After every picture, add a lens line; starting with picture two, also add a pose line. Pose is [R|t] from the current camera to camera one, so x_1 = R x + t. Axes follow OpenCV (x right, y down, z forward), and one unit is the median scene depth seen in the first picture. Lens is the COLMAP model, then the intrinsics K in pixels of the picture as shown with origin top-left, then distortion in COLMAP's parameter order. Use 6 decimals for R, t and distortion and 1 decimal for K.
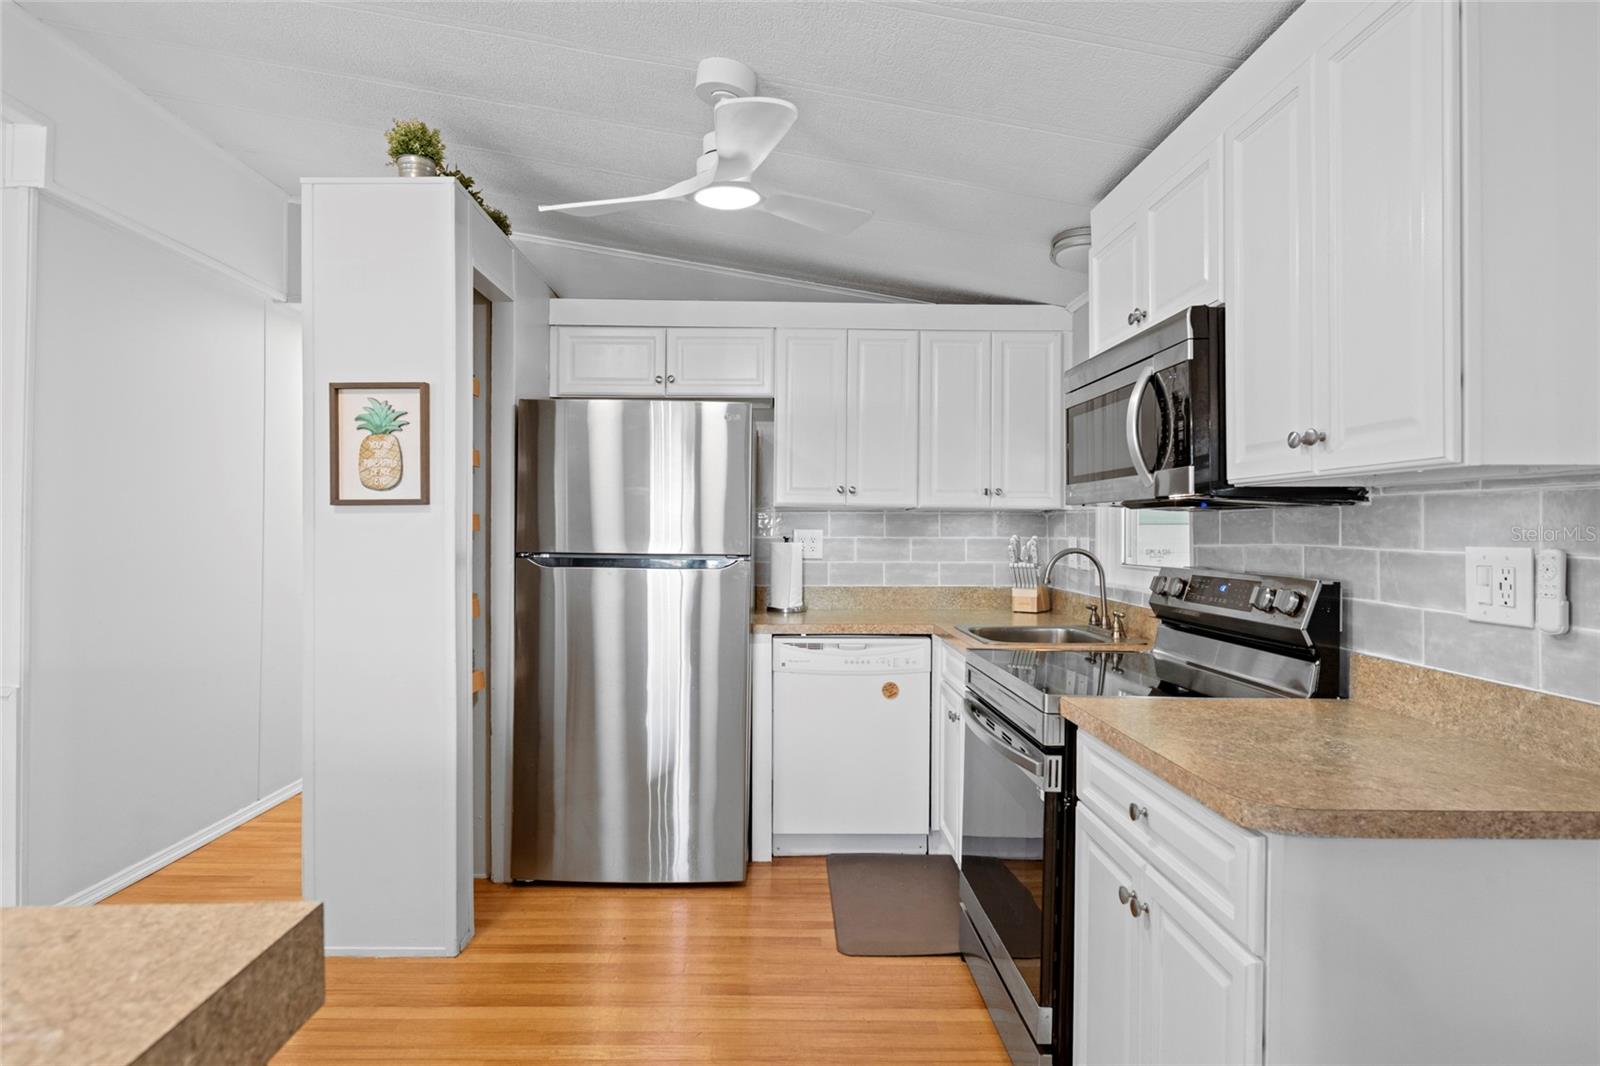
lens RADIAL K [[870.7, 0, 800.0], [0, 870.7, 533.0], [0, 0, 1]] dist [0.002164, 0.000504]
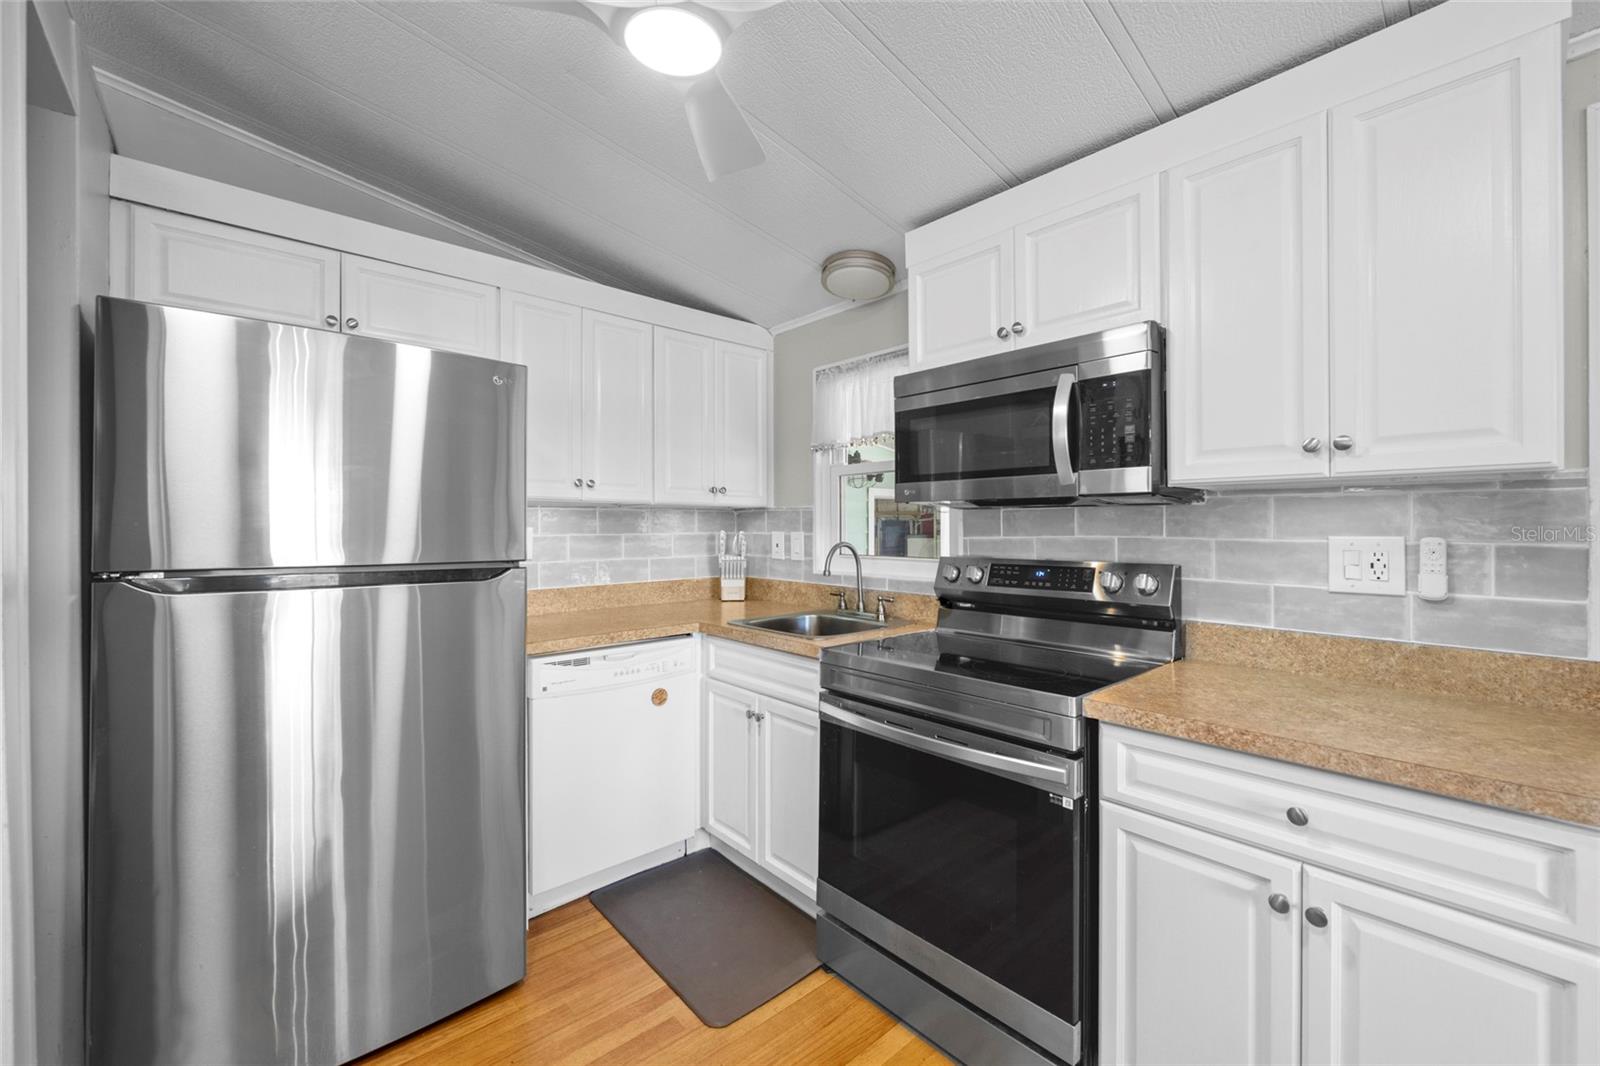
lens RADIAL K [[640.6, 0, 799.9], [0, 640.6, 527.9], [0, 0, 1]] dist [-0.002149, -0.000344]
pose [[0.763118, -0.008083, 0.646208, -0.293214], [0.008127, 0.999963, 0.002911, -0.003896], [-0.646208, 0.003030, 0.763156, 0.483686]]
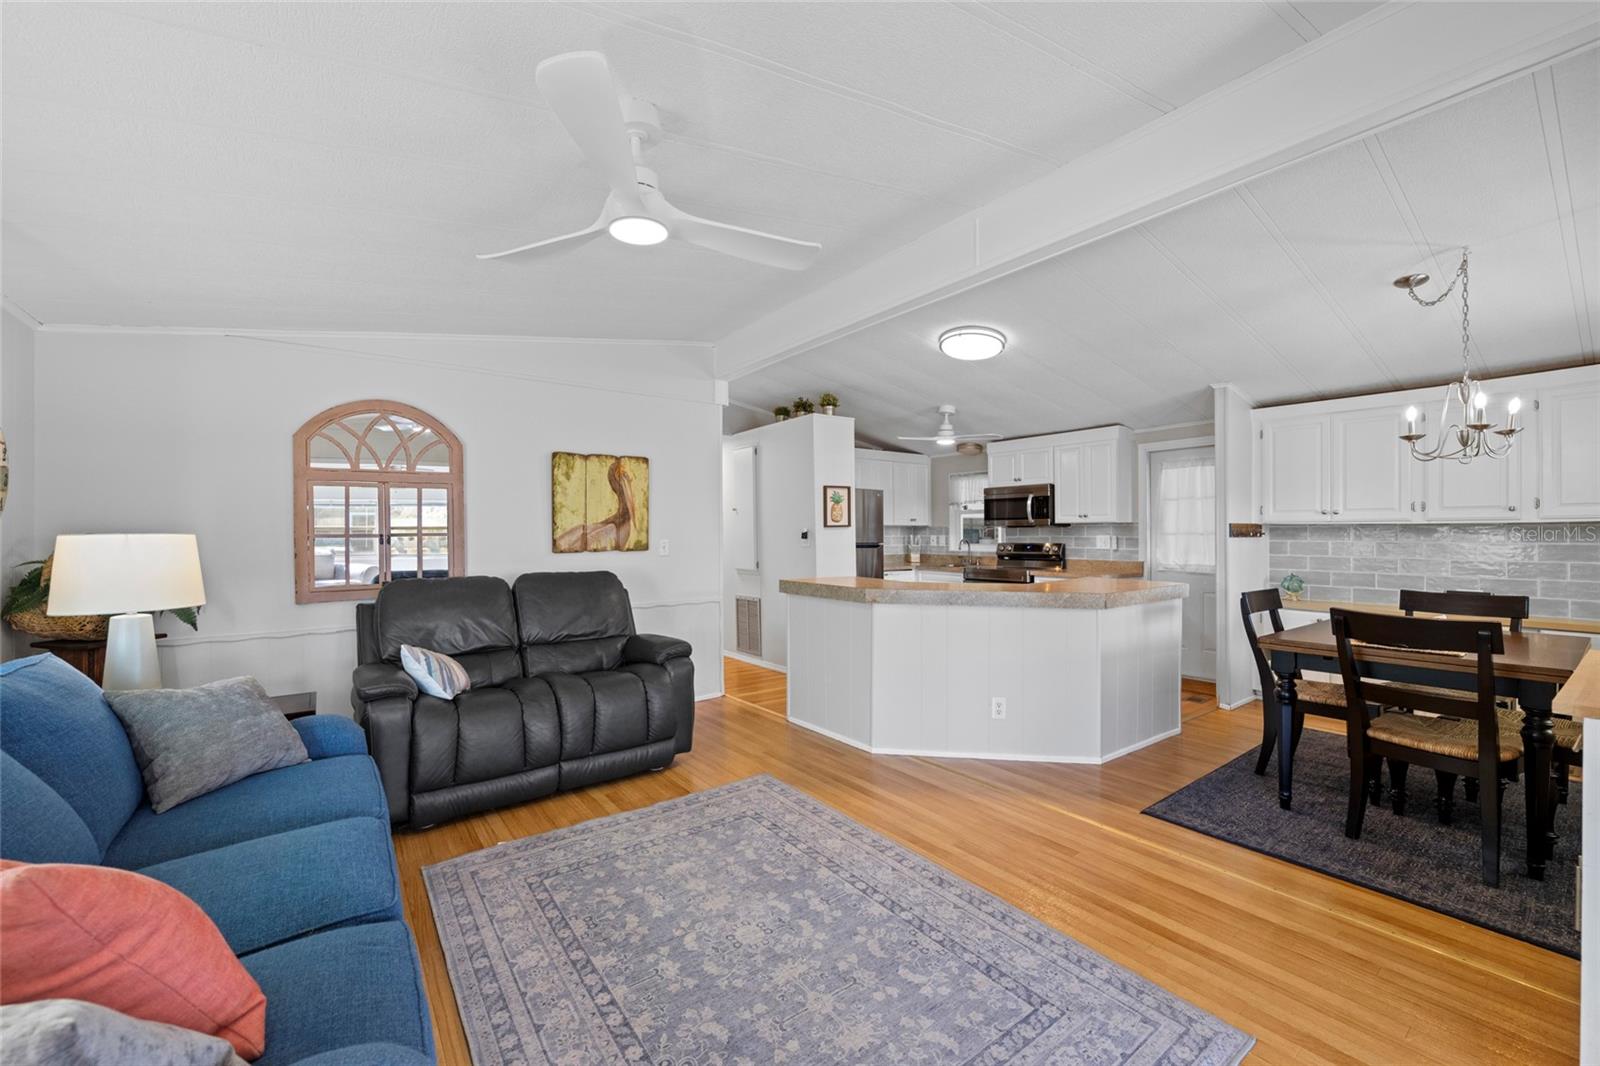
lens RADIAL K [[635.1, 0, 798.5], [0, 635.1, 532.8], [0, 0, 1]] dist [-0.001857, -0.000261]
pose [[0.815332, -0.009197, 0.578921, -1.849999], [0.011674, 0.999932, -0.000556, -0.012462], [-0.578876, 0.007212, 0.815384, -0.693675]]
